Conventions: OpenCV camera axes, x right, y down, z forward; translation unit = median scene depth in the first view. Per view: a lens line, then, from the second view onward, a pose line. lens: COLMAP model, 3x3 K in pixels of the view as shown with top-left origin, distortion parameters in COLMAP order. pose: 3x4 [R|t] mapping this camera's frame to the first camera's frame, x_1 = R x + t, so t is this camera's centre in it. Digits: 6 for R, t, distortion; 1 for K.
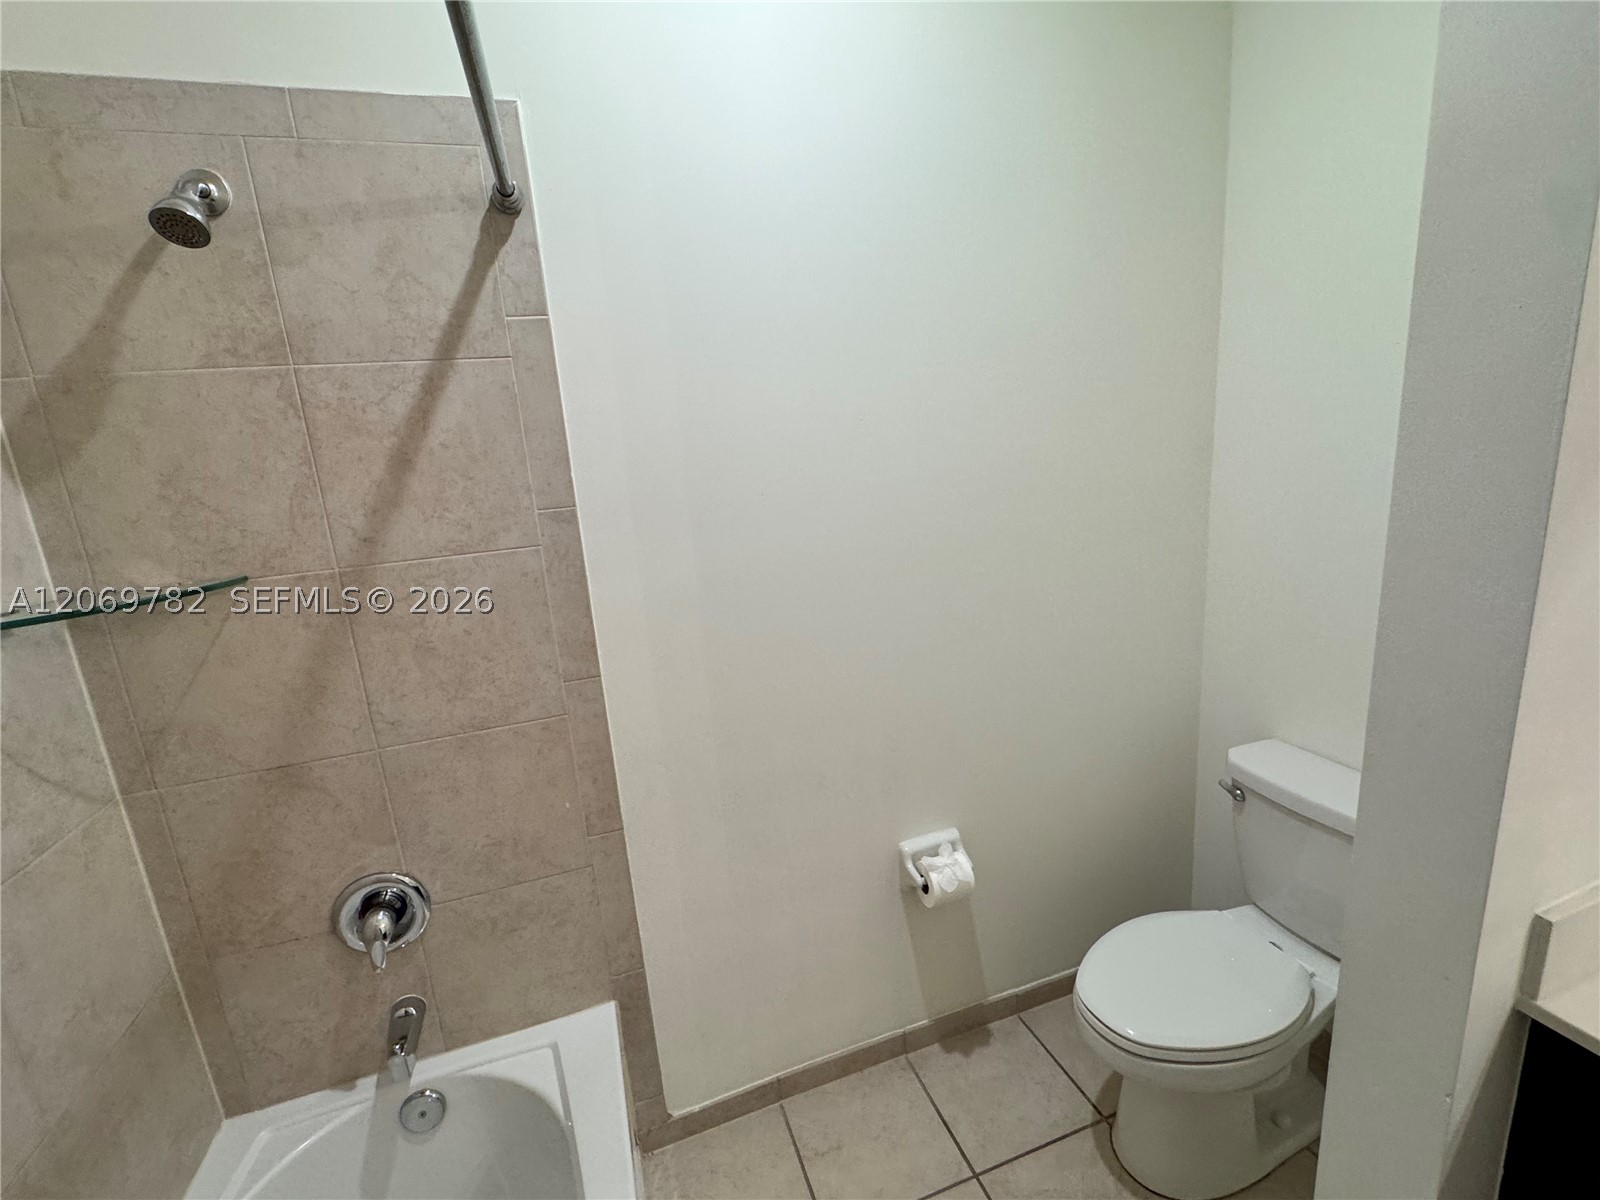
lens RADIAL K [[700.1, 0, 805.2], [0, 700.1, 598.9], [0, 0, 1]] dist [-0.002965, 0.000136]
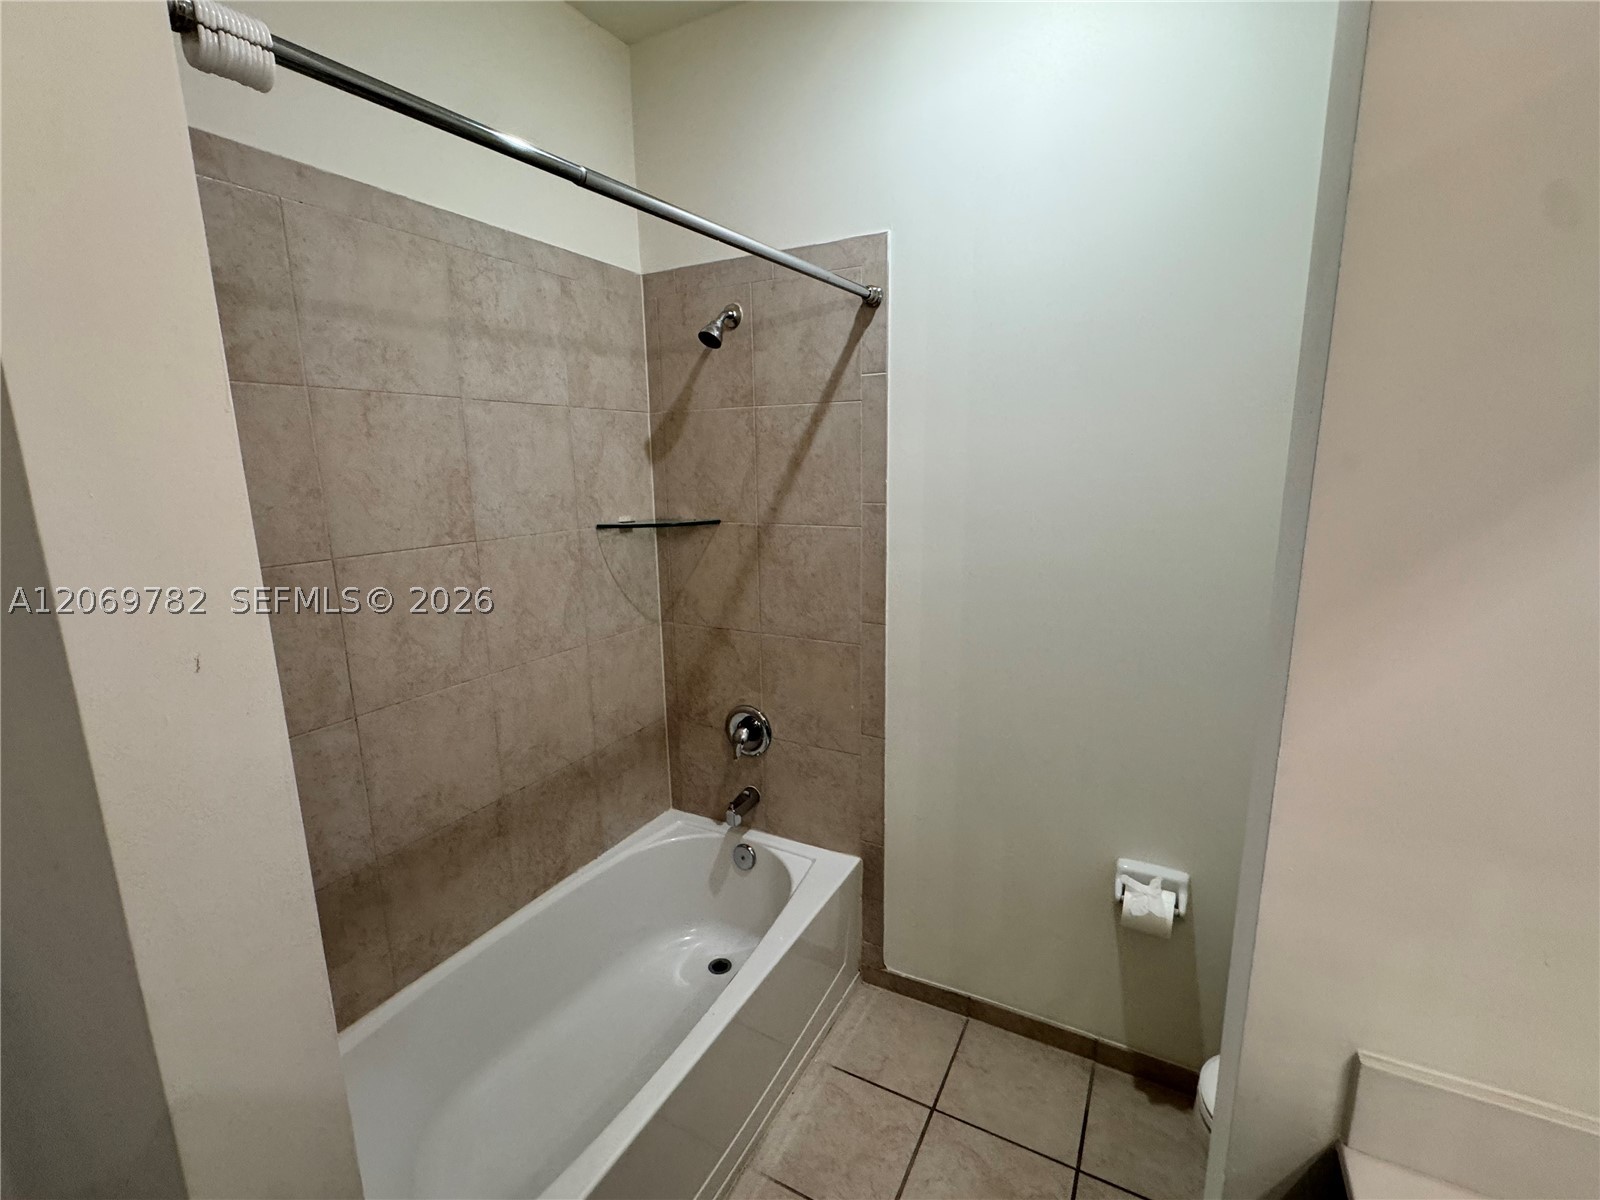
lens RADIAL K [[700.1, 0, 805.9], [0, 700.1, 597.8], [0, 0, 1]] dist [-0.002965, 0.000136]
pose [[0.690327, 0.207093, -0.693225, 0.638862], [-0.197922, 0.975664, 0.094374, -0.049575], [0.695899, 0.072055, 0.714516, -0.133004]]
